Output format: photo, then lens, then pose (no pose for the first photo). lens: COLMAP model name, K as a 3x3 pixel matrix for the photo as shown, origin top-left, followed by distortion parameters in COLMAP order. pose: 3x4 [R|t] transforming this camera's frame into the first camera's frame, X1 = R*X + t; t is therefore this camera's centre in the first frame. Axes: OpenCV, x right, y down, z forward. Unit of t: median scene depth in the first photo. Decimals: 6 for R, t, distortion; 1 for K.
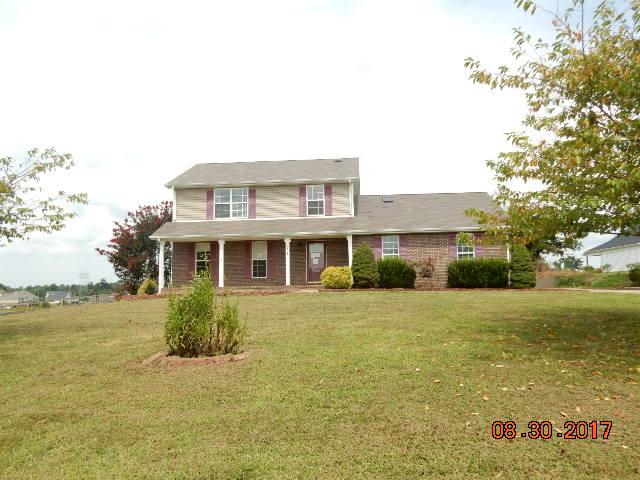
lens RADIAL K [[472.4, 0, 320.0], [0, 472.4, 240.0], [0, 0, 1]] dist [0.010483, 0.002935]
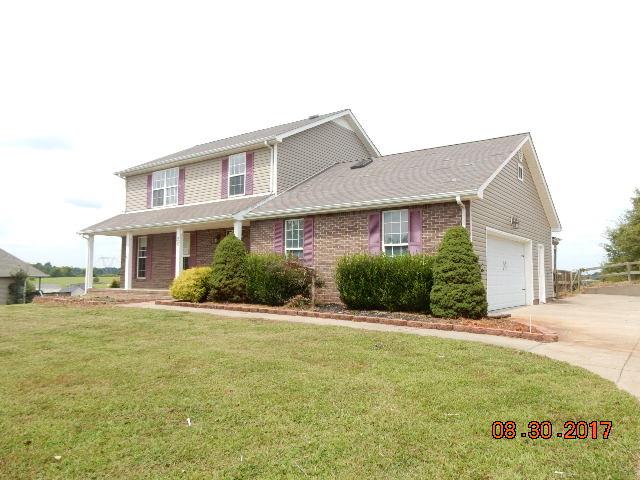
lens RADIAL K [[472.4, 0, 320.0], [0, 472.4, 240.0], [0, 0, 1]] dist [0.010483, 0.002935]
pose [[0.830759, -0.023987, -0.556115, 0.514609], [0.066879, 0.996135, 0.056941, -0.015231], [0.552599, -0.084497, 0.829153, 0.444340]]
